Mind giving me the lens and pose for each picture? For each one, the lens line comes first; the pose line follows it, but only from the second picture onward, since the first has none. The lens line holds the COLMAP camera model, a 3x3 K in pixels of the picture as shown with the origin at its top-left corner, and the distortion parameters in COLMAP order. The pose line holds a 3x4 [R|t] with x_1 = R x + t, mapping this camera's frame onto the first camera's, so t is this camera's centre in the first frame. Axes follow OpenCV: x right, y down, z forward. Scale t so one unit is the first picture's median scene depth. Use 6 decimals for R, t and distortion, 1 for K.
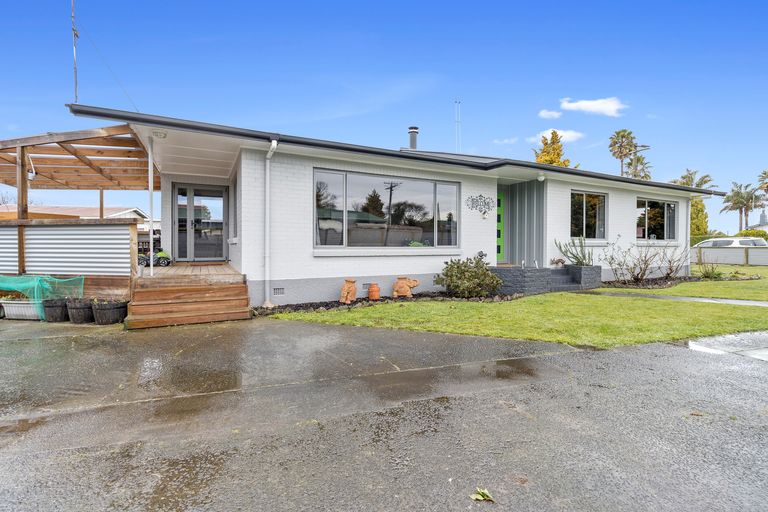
lens RADIAL K [[362.0, 0, 384.0], [0, 362.0, 256.0], [0, 0, 1]] dist [0.015534, -0.000105]
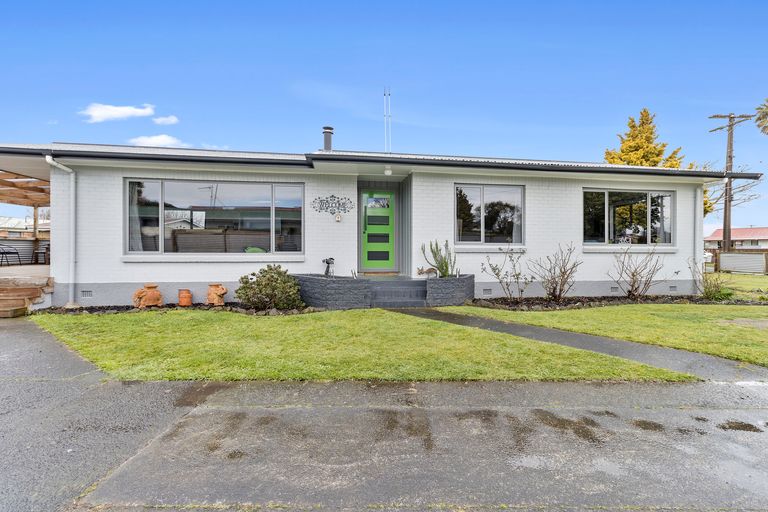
lens RADIAL K [[362.0, 0, 384.0], [0, 362.0, 256.0], [0, 0, 1]] dist [0.015534, -0.000105]
pose [[0.943897, 0.004847, -0.330204, 0.717979], [-0.010677, 0.999817, -0.015844, -0.005710], [0.330067, 0.018481, 0.943777, 0.208173]]
